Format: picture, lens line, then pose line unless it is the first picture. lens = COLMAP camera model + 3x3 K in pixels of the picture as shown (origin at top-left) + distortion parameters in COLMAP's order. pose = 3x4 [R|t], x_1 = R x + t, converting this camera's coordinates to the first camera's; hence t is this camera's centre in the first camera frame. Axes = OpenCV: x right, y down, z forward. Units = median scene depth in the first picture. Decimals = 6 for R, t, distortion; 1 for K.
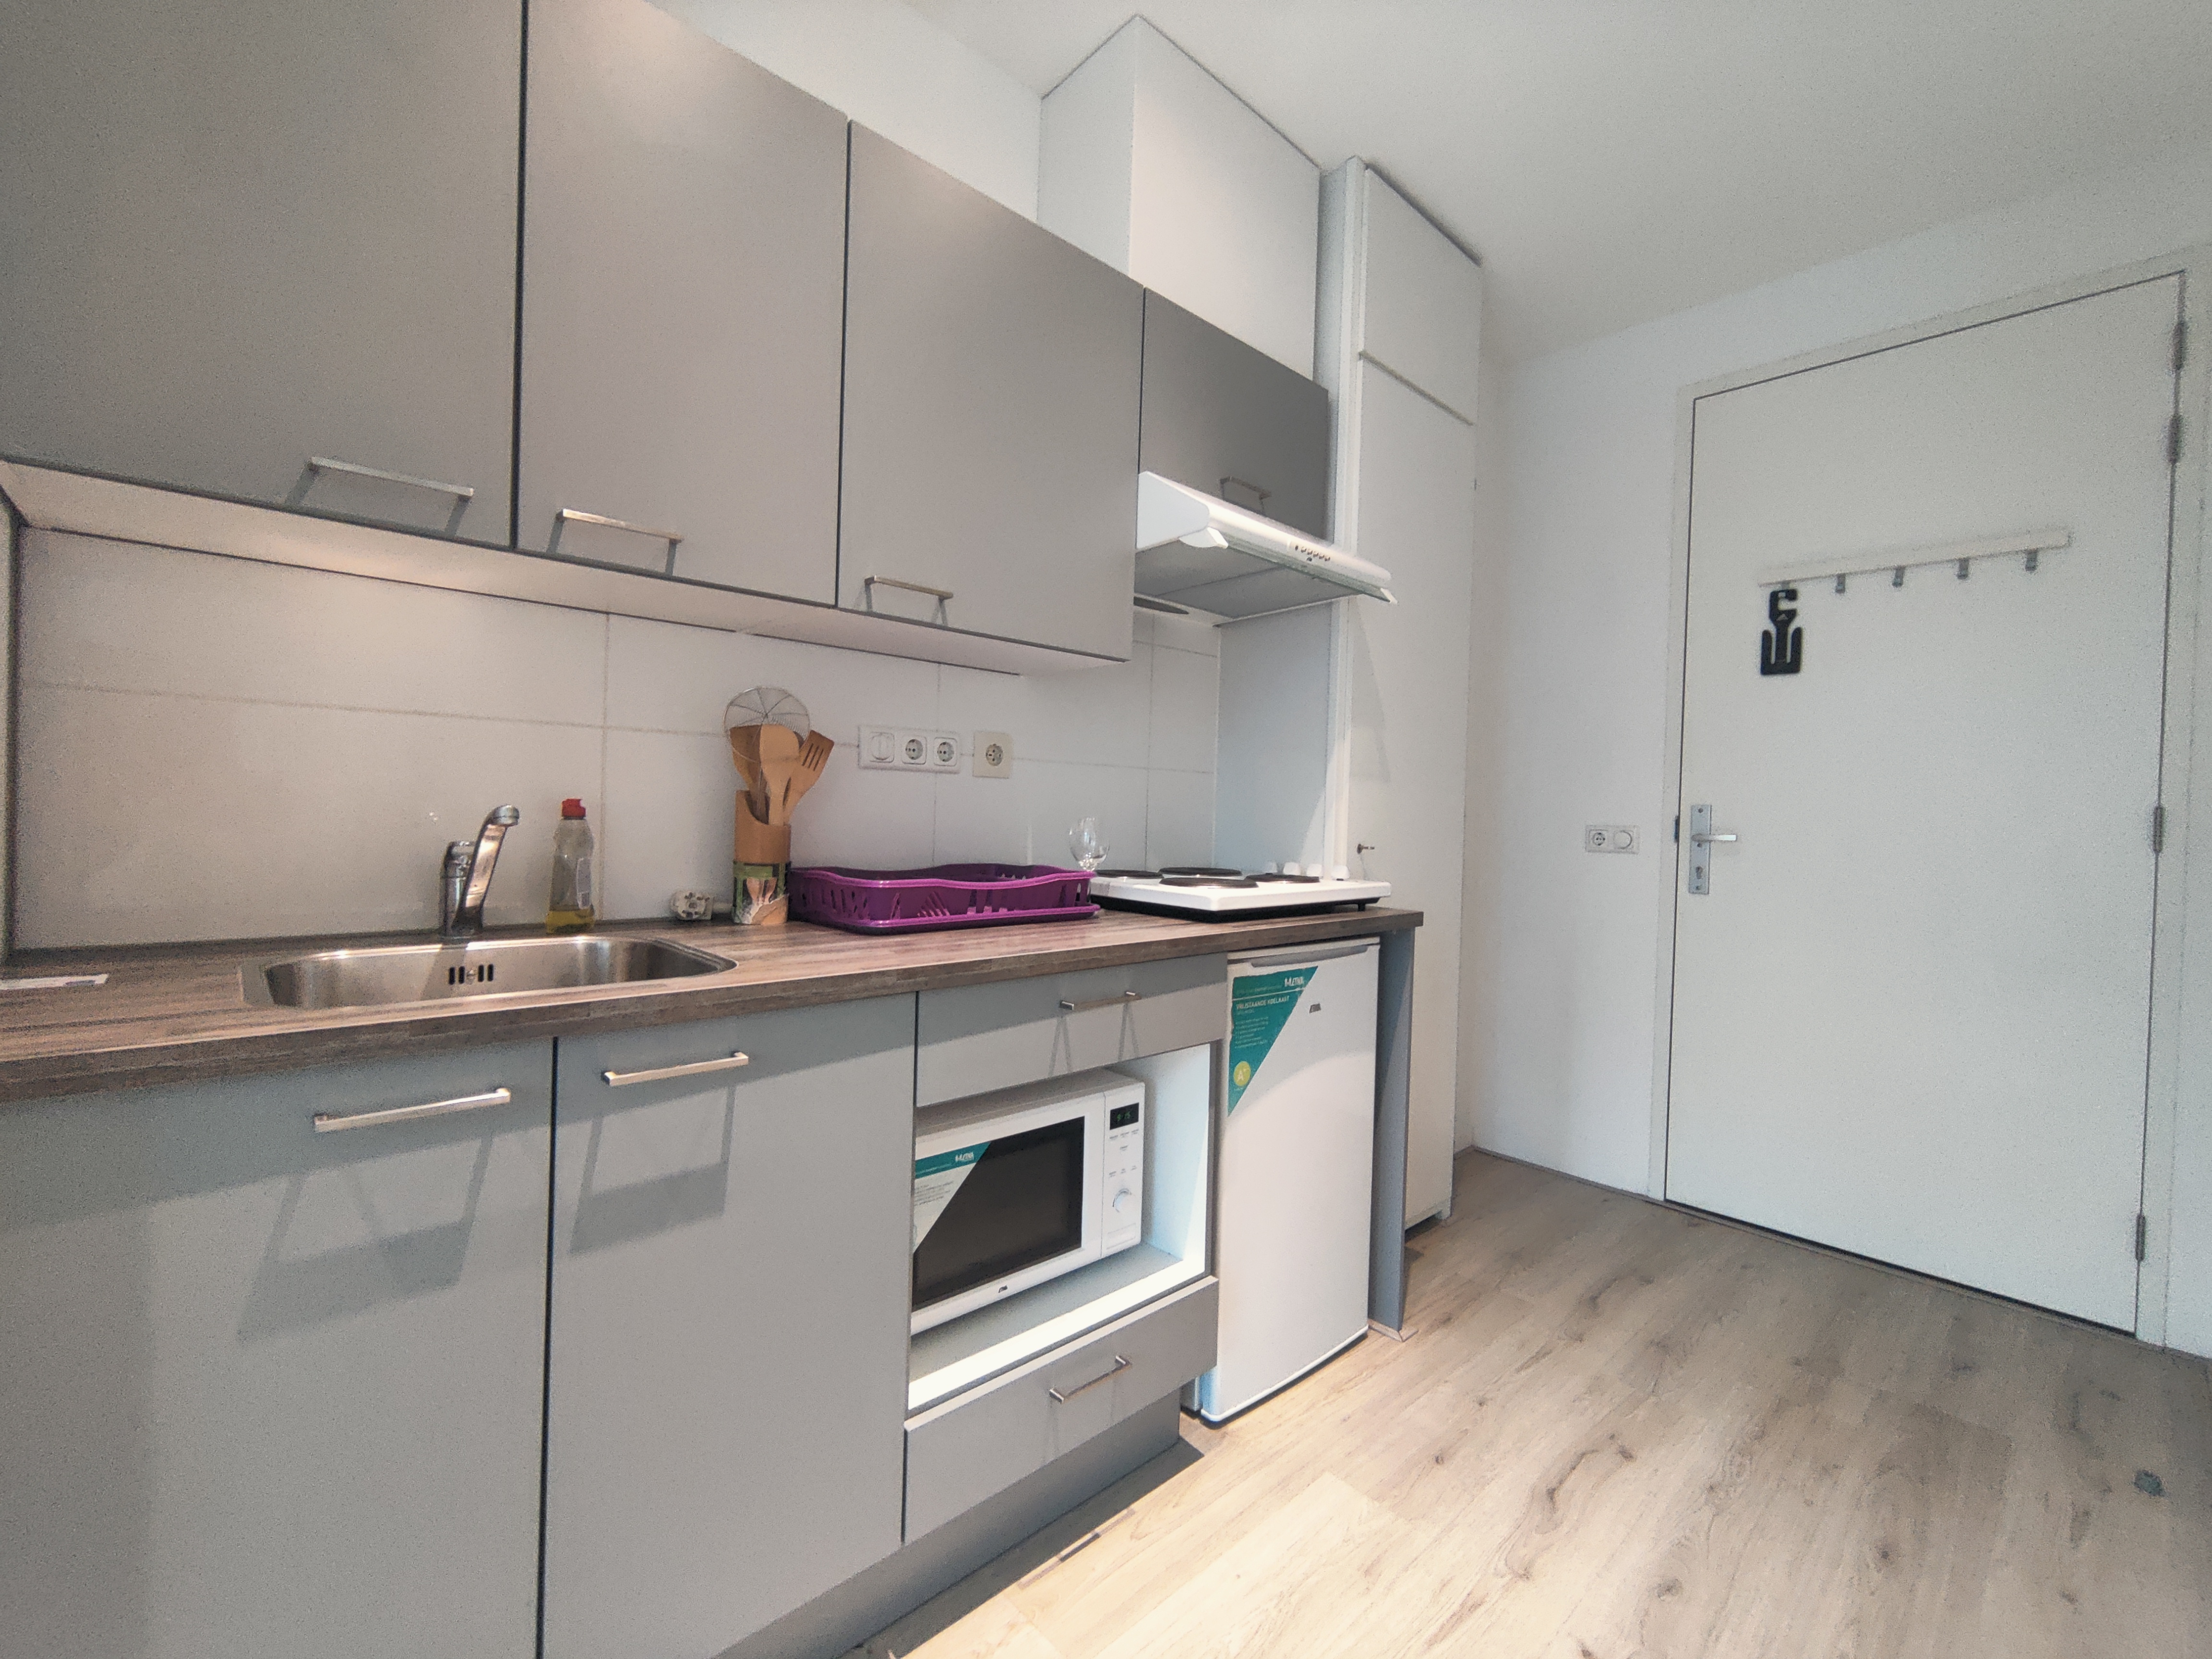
lens RADIAL K [[952.1, 0, 1109.8], [0, 952.1, 820.7], [0, 0, 1]] dist [0.001551, 0.000329]
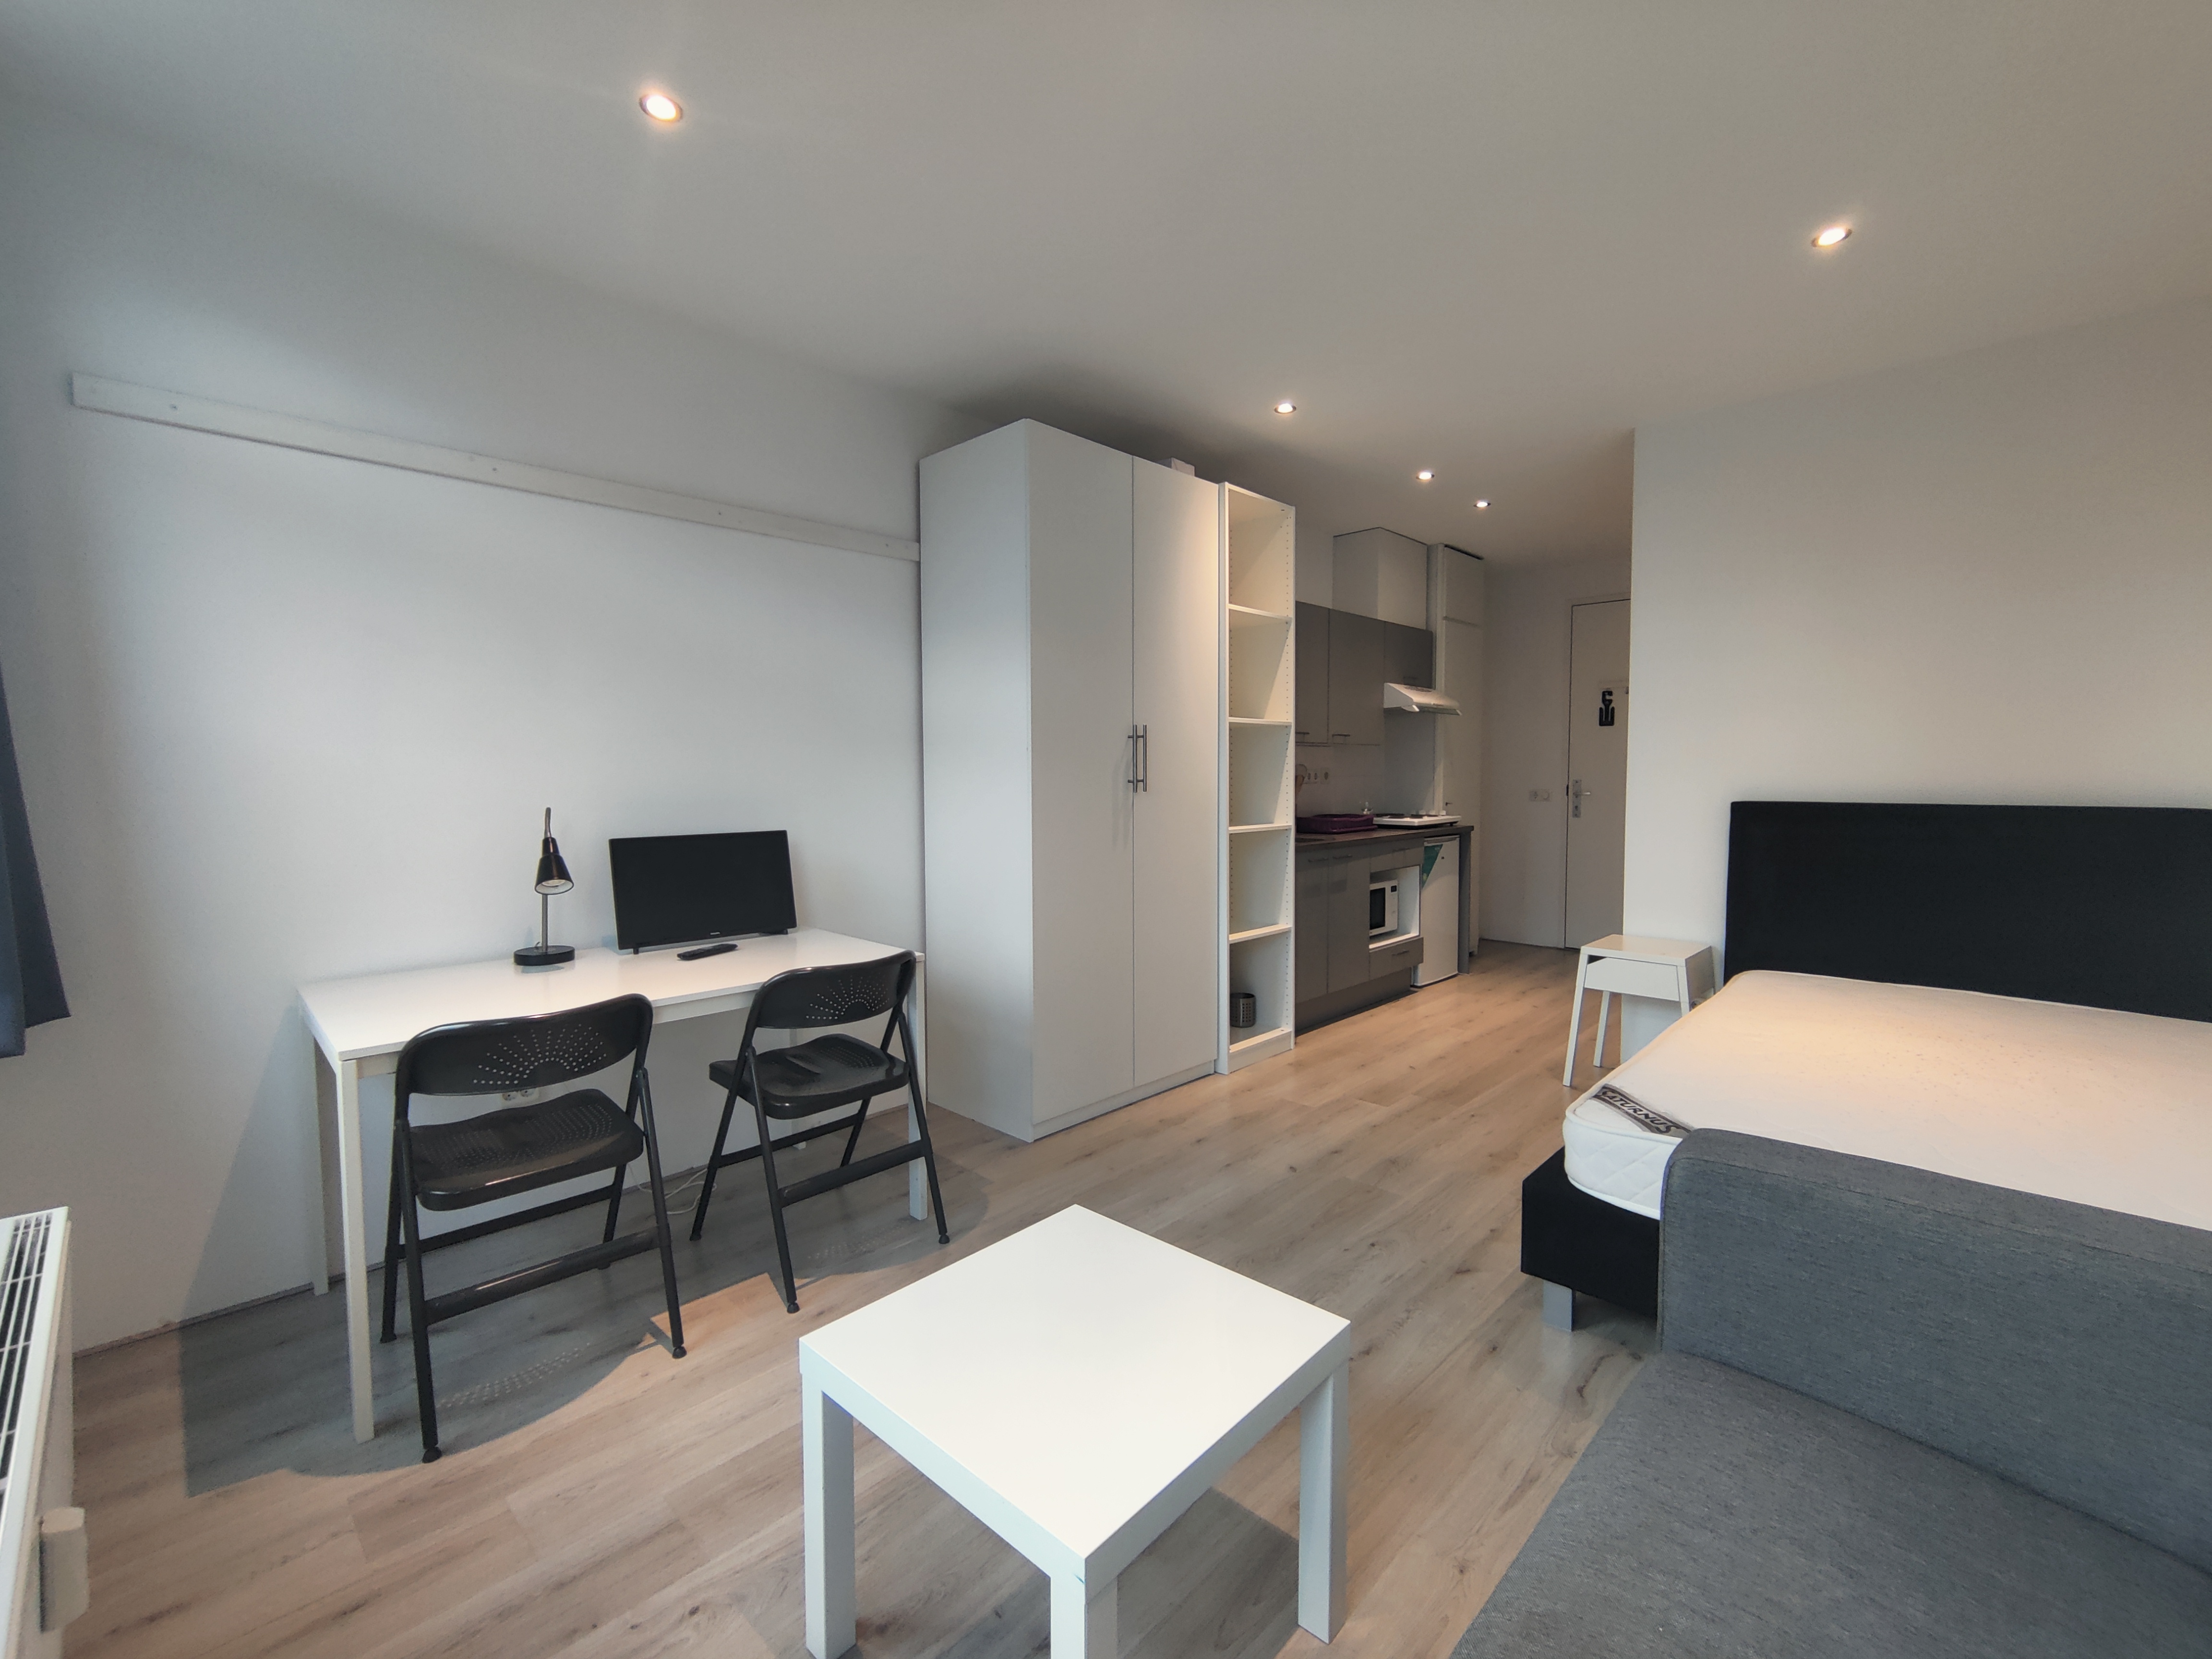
lens RADIAL K [[952.1, 0, 1109.8], [0, 952.1, 820.7], [0, 0, 1]] dist [0.001551, 0.000329]
pose [[0.998101, -0.037181, 0.049114, -0.882188], [0.034955, 0.998355, 0.045447, -0.084381], [-0.050723, -0.043644, 0.997759, -1.751717]]
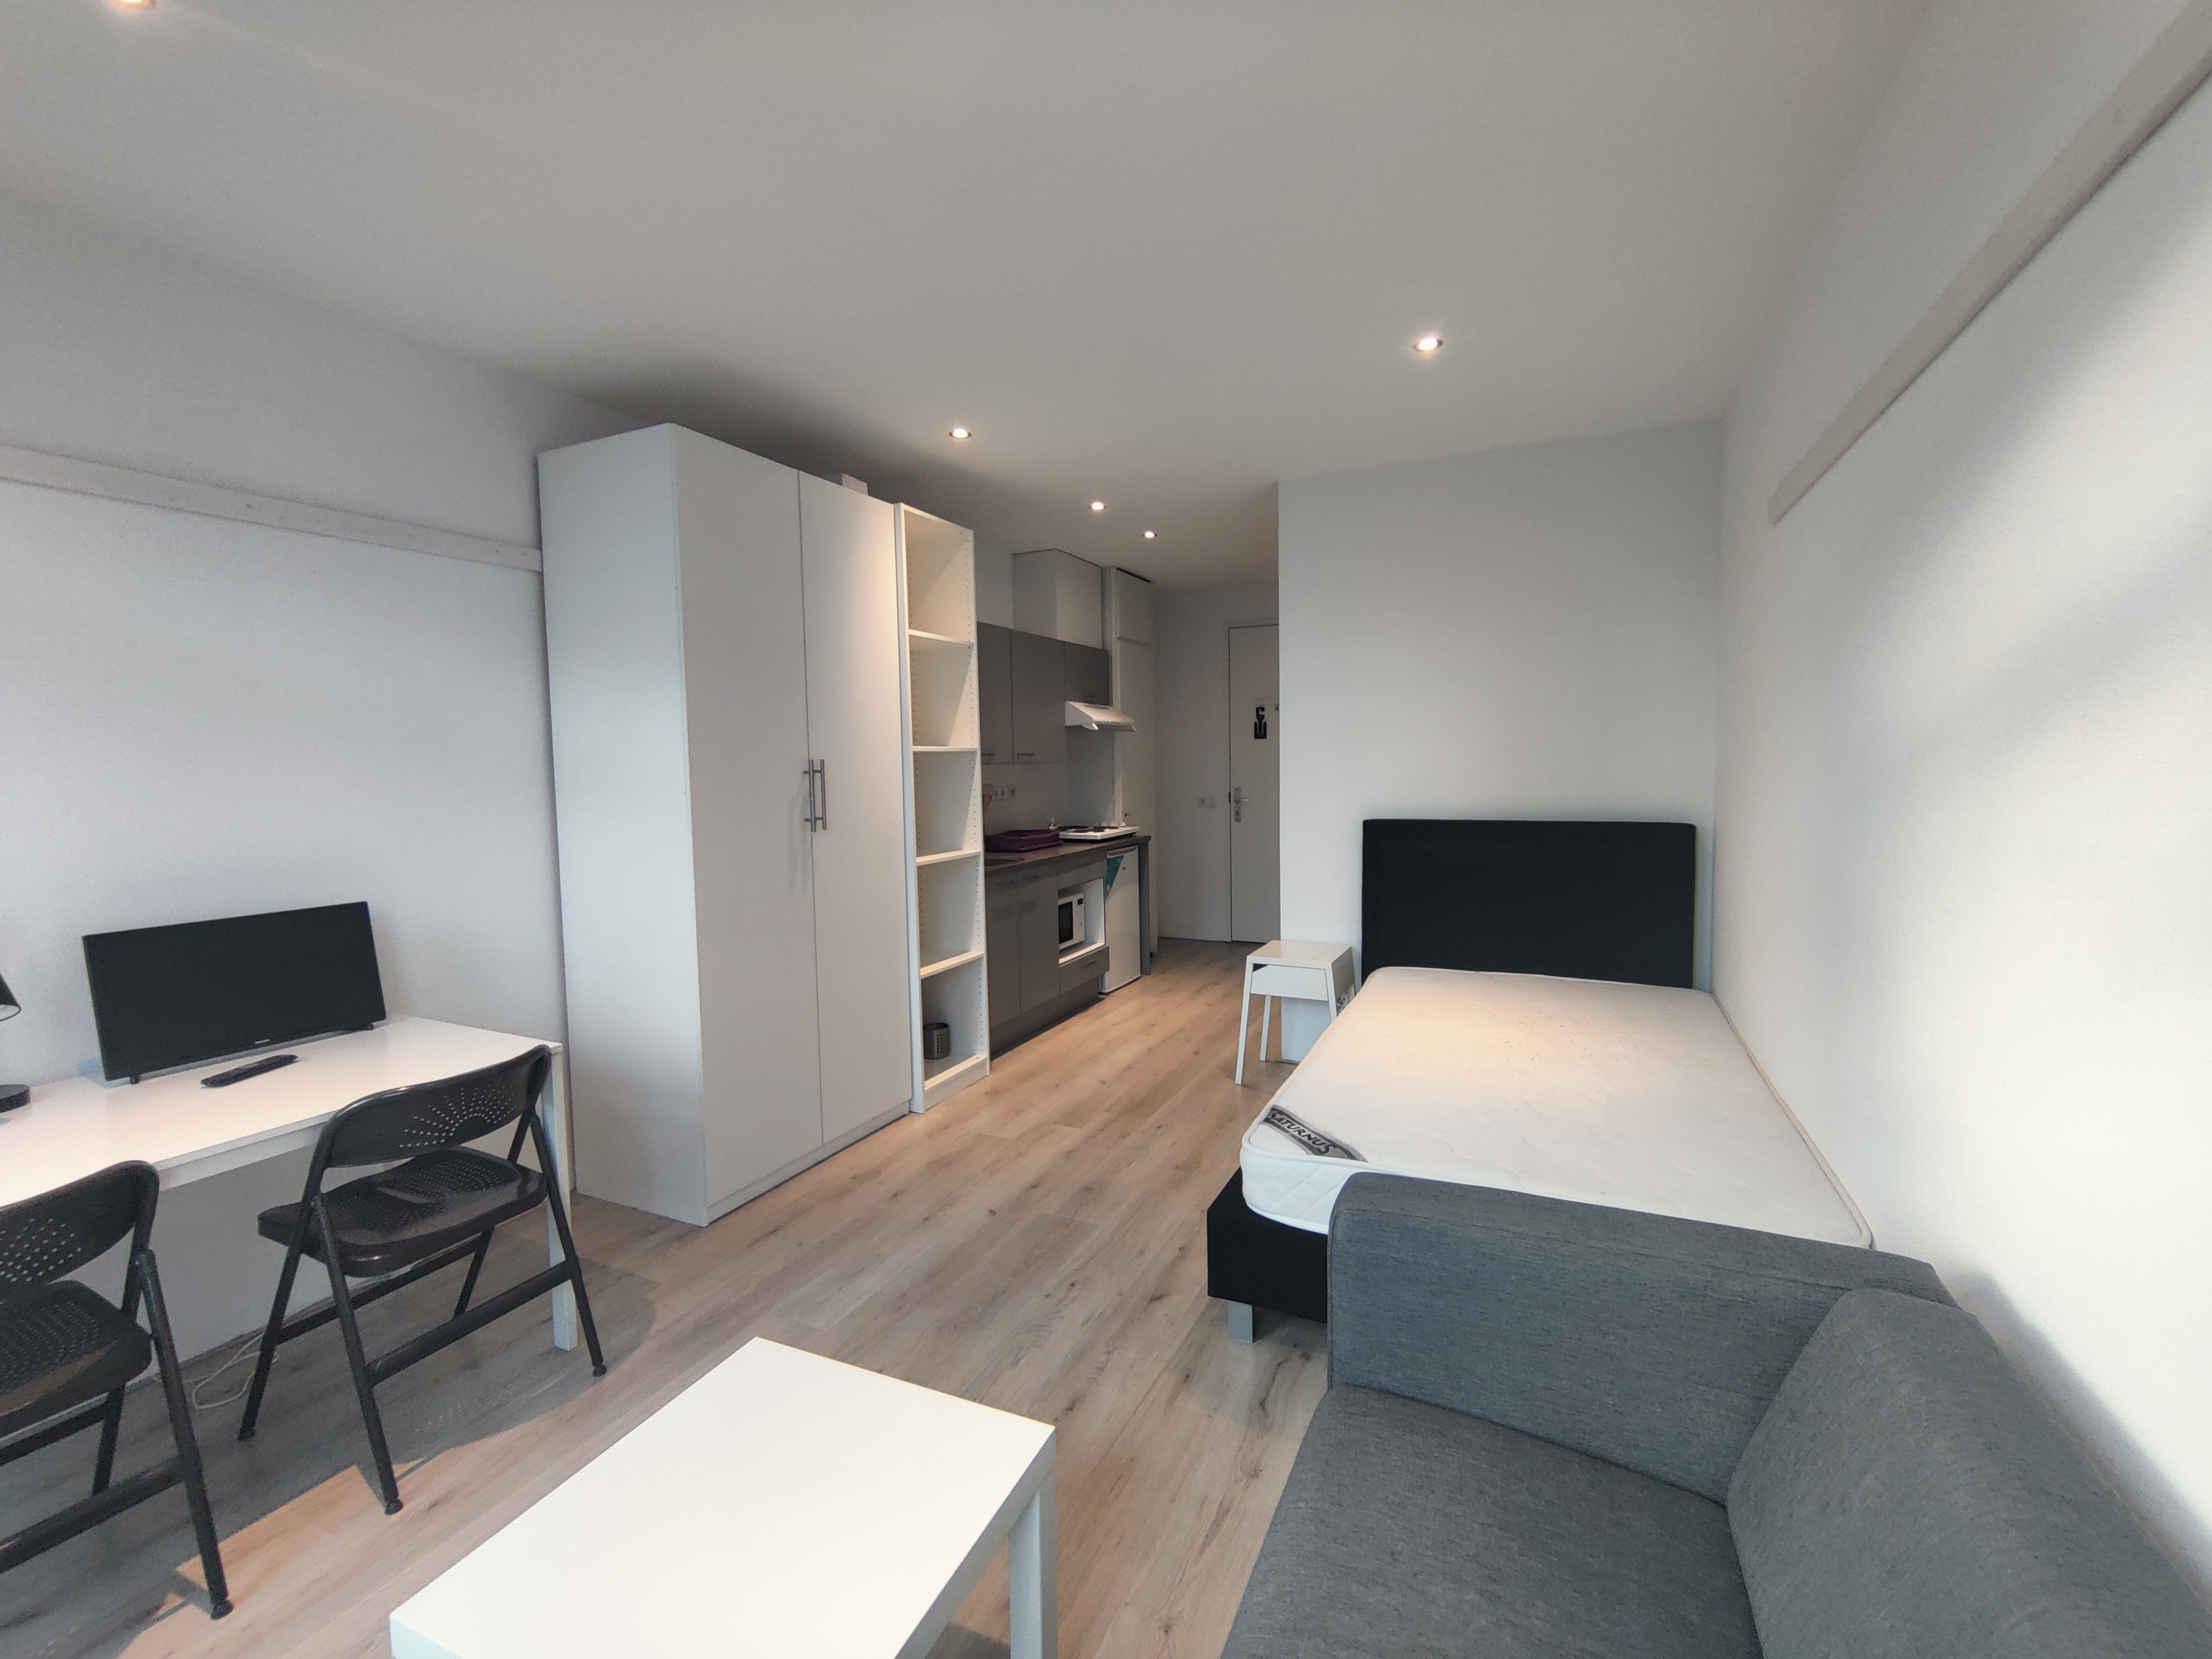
lens RADIAL K [[952.1, 0, 1109.8], [0, 952.1, 820.7], [0, 0, 1]] dist [0.001551, 0.000329]
pose [[0.928887, -0.069575, 0.363770, -0.869368], [0.048472, 0.996586, 0.066833, -0.156043], [-0.367178, -0.044447, 0.929088, -1.715505]]
